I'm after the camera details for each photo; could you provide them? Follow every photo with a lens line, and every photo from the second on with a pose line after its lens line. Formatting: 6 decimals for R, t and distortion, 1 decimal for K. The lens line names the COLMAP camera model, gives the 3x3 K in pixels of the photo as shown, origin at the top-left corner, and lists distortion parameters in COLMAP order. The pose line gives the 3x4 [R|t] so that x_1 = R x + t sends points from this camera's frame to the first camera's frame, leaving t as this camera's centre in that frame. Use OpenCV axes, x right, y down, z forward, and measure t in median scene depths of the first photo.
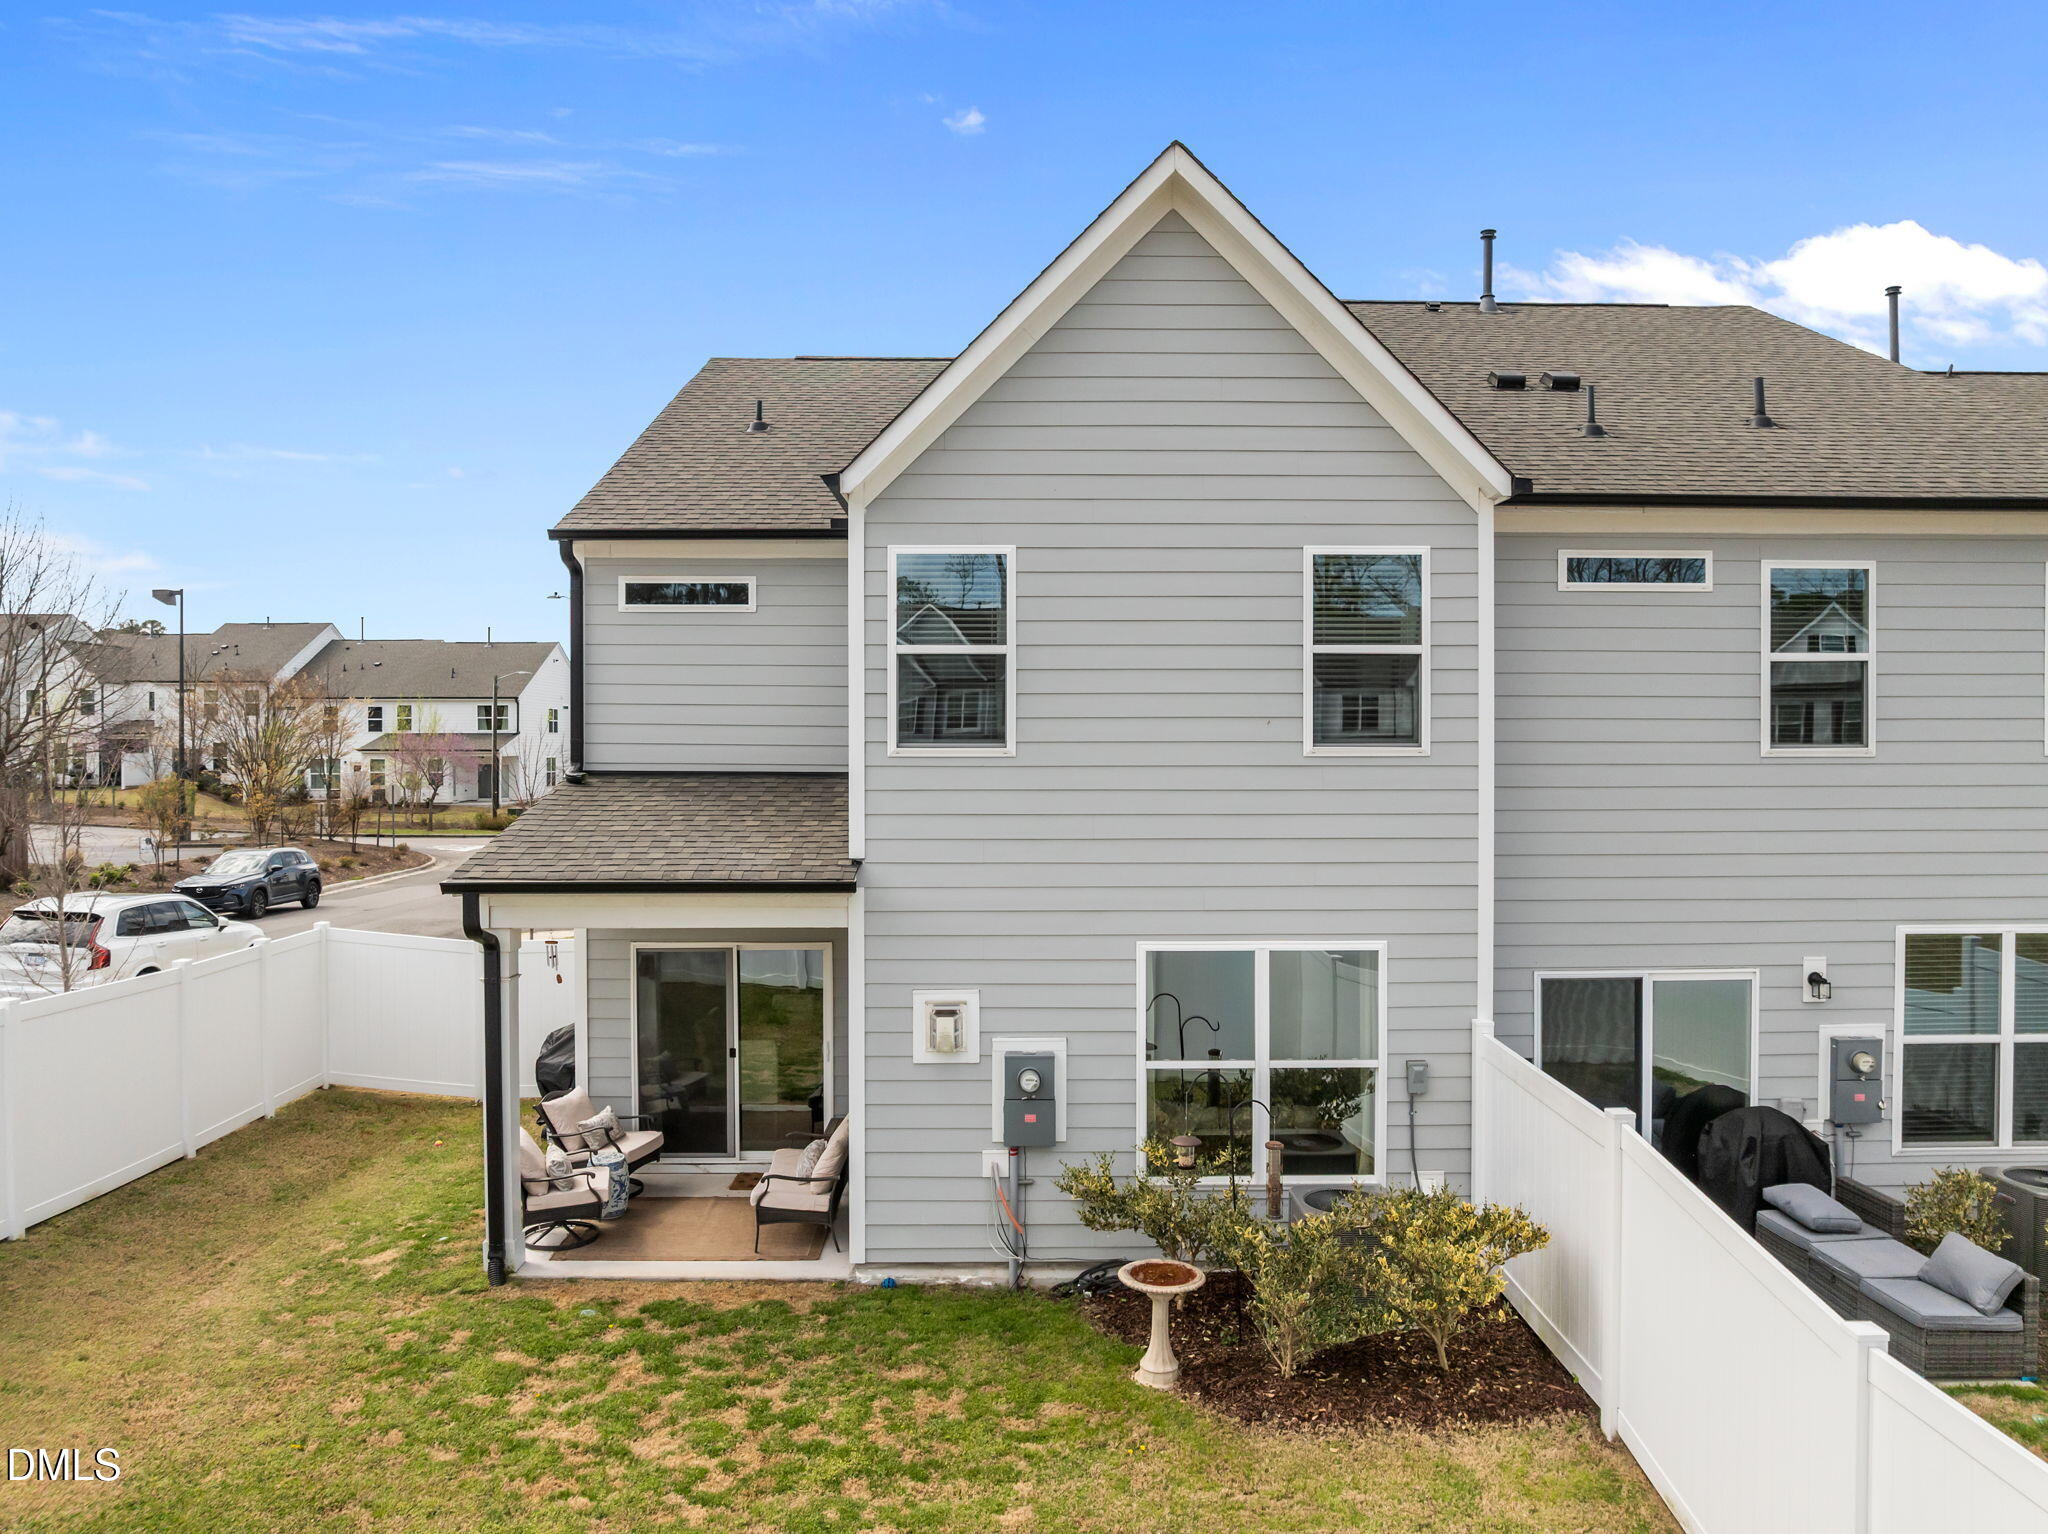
lens RADIAL K [[1435.1, 0, 1021.7], [0, 1435.1, 775.1], [0, 0, 1]] dist [-0.047802, 0.002385]
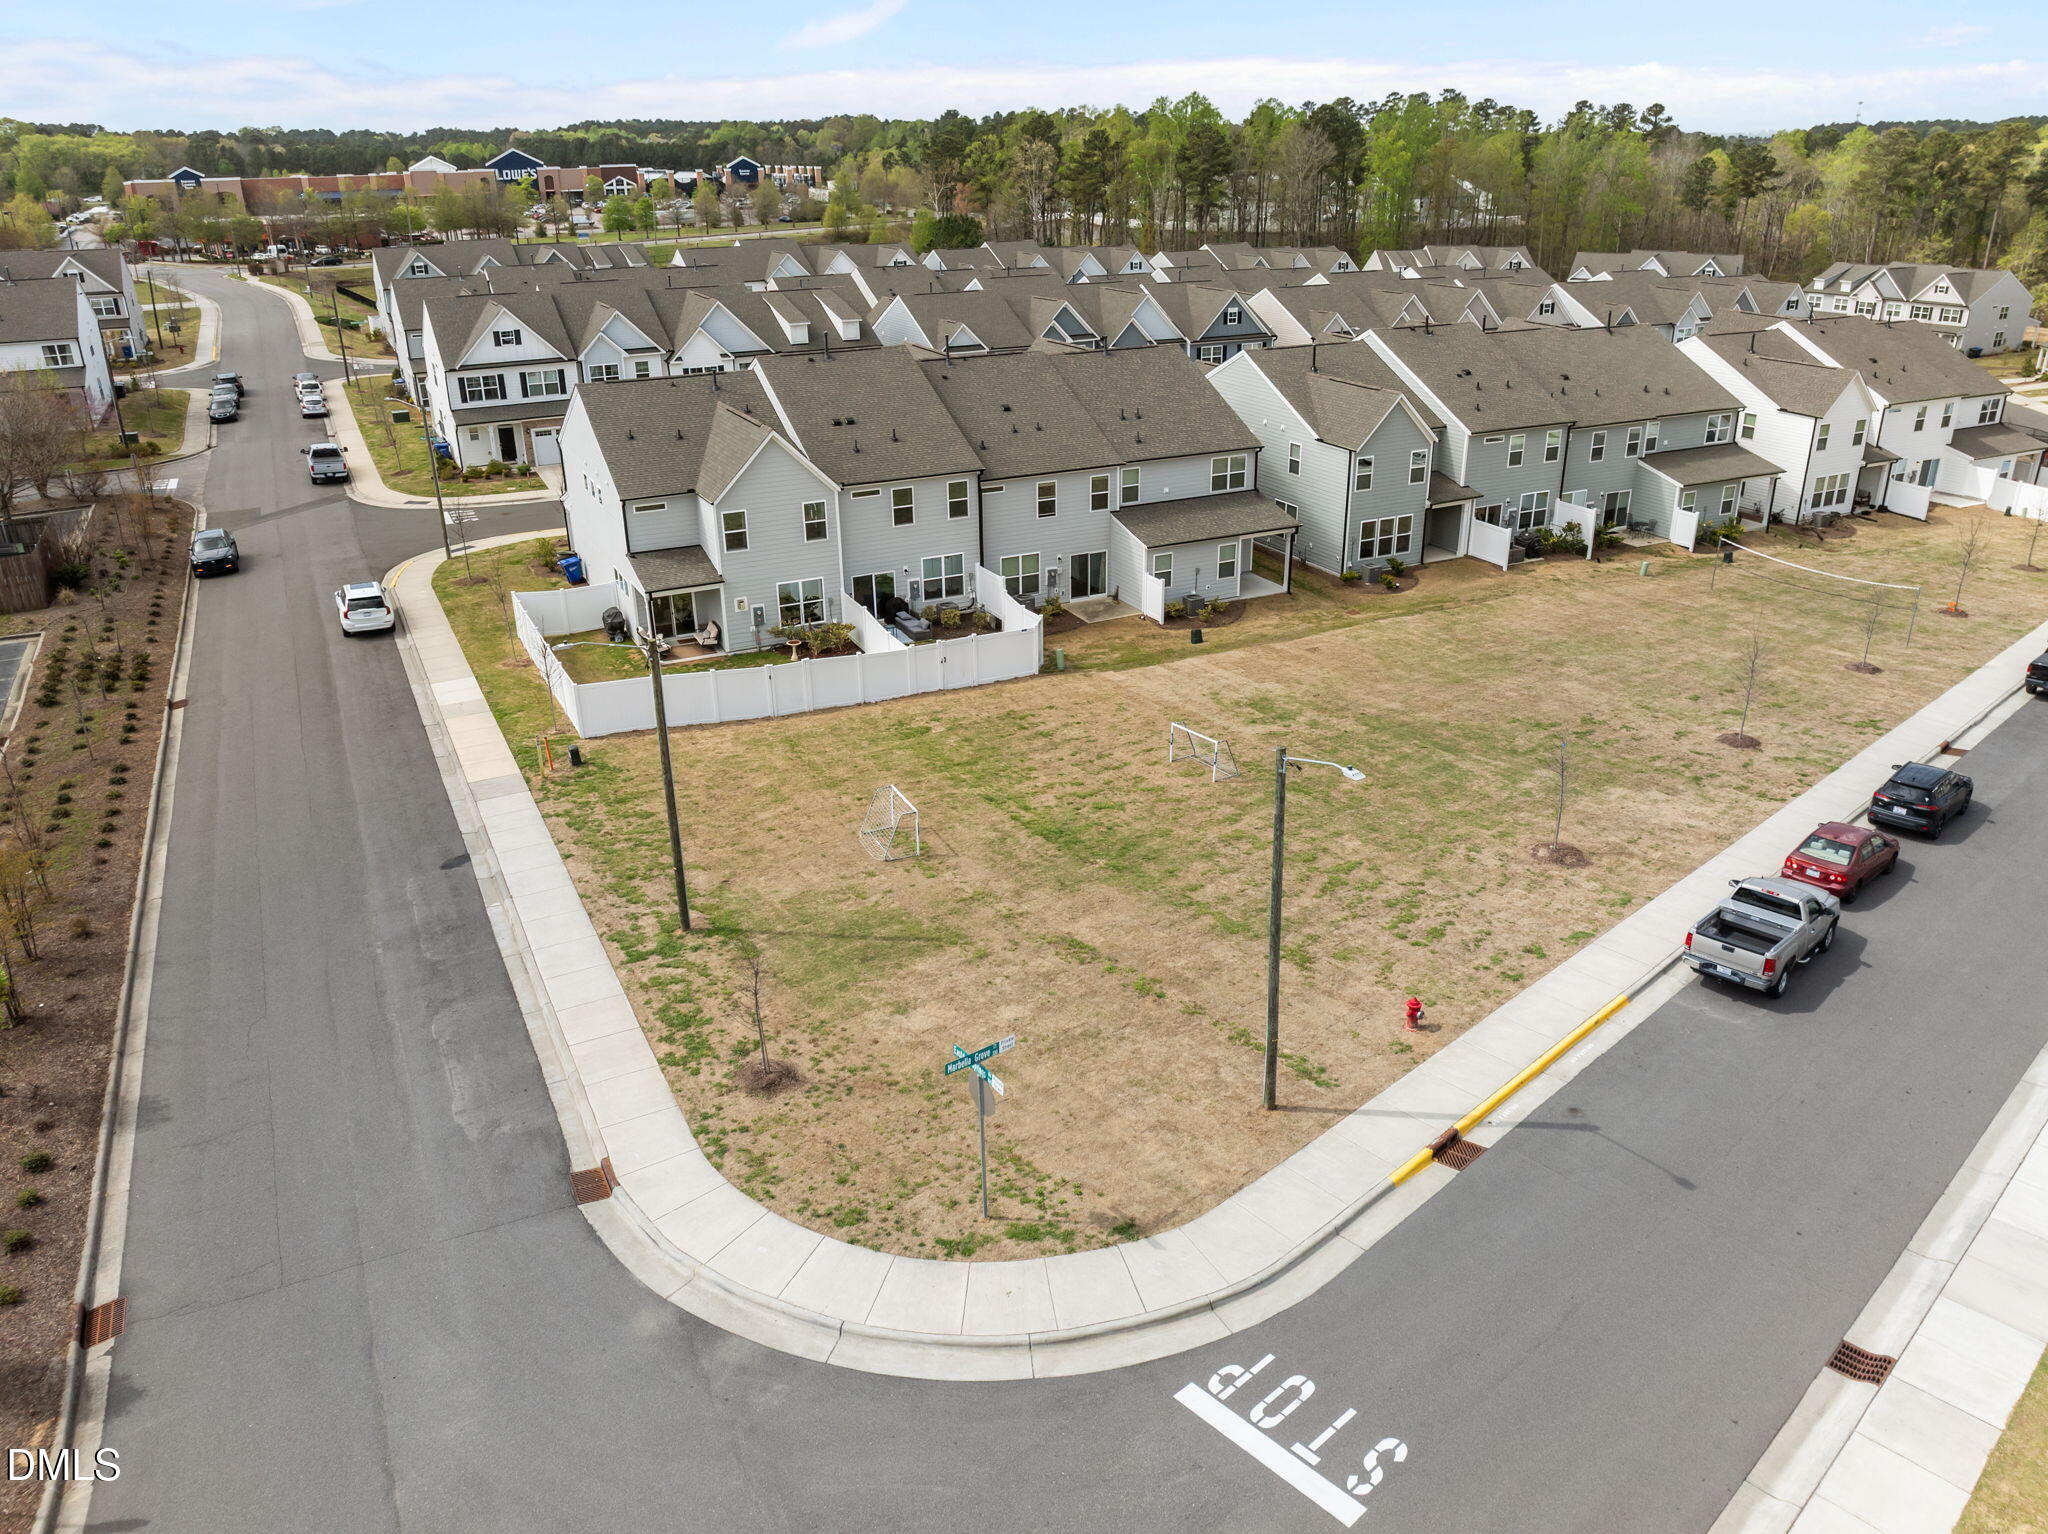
lens RADIAL K [[1513.2, 0, 1024.0], [0, 1513.2, 767.0], [0, 0, 1]] dist [-0.039002, 0.000778]
pose [[0.903779, -0.180016, 0.388300, -1.267633], [0.023844, 0.927015, 0.374265, -1.209929], [-0.427334, -0.328995, 0.842109, -3.933026]]
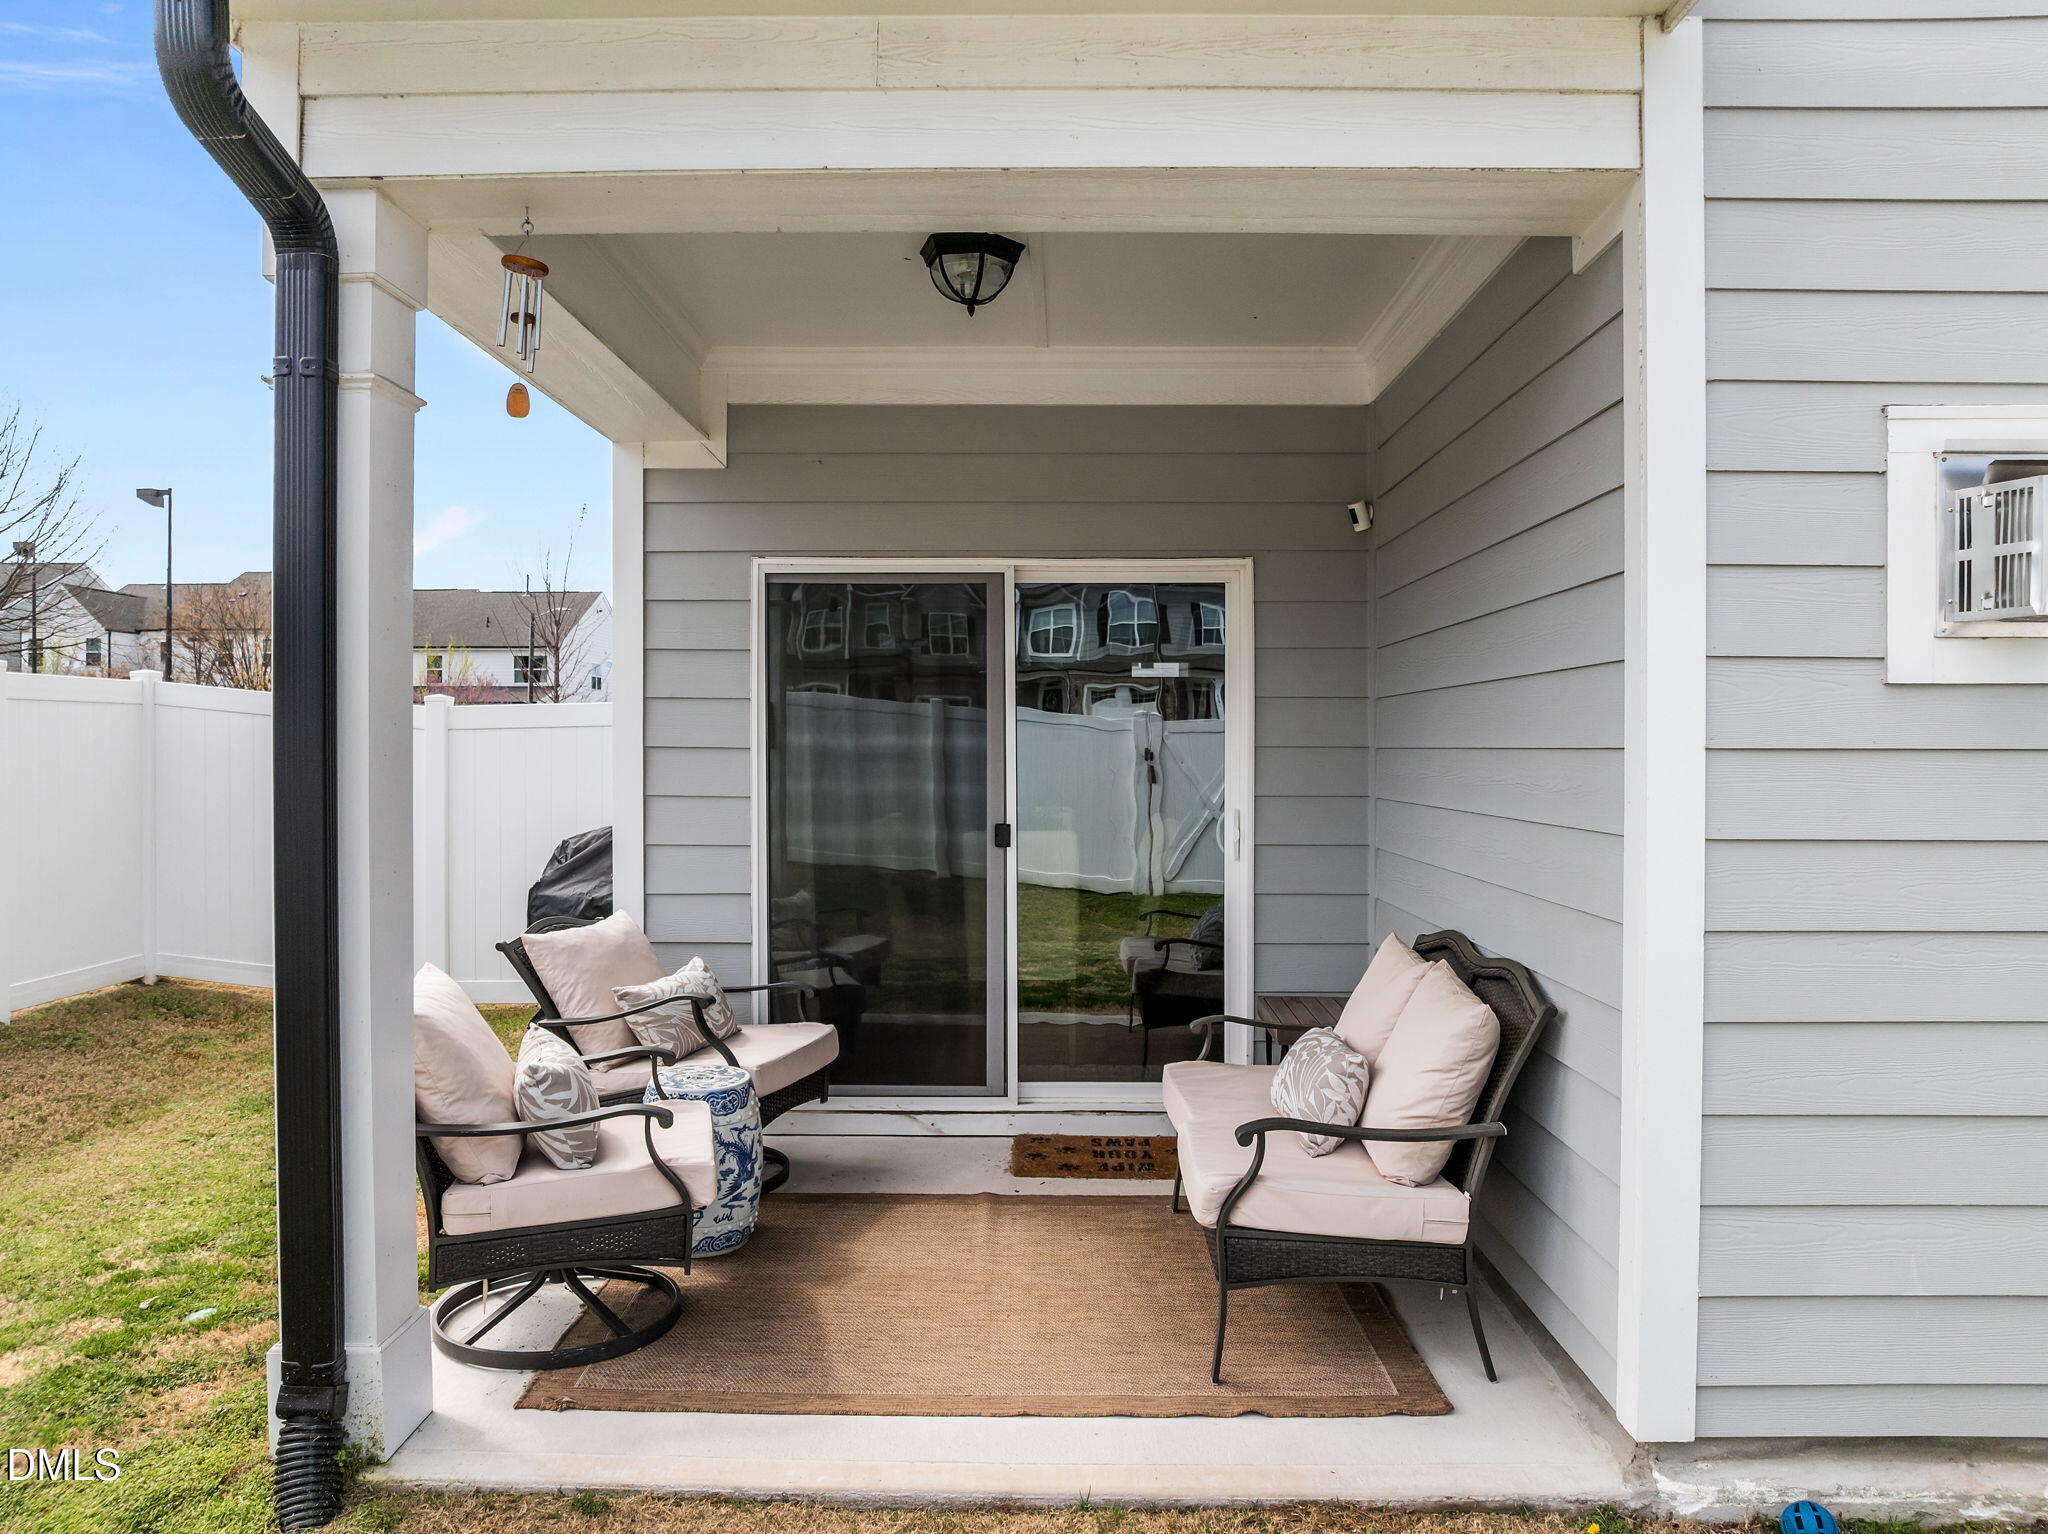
lens RADIAL K [[1447.8, 0, 1024.0], [0, 1447.8, 767.0], [0, 0, 1]] dist [-0.046234, 0.002153]
pose [[0.999555, 0.002871, -0.029700, -0.217642], [-0.003019, 0.999983, -0.004963, 0.209271], [0.029685, 0.005050, 0.999547, 0.701460]]
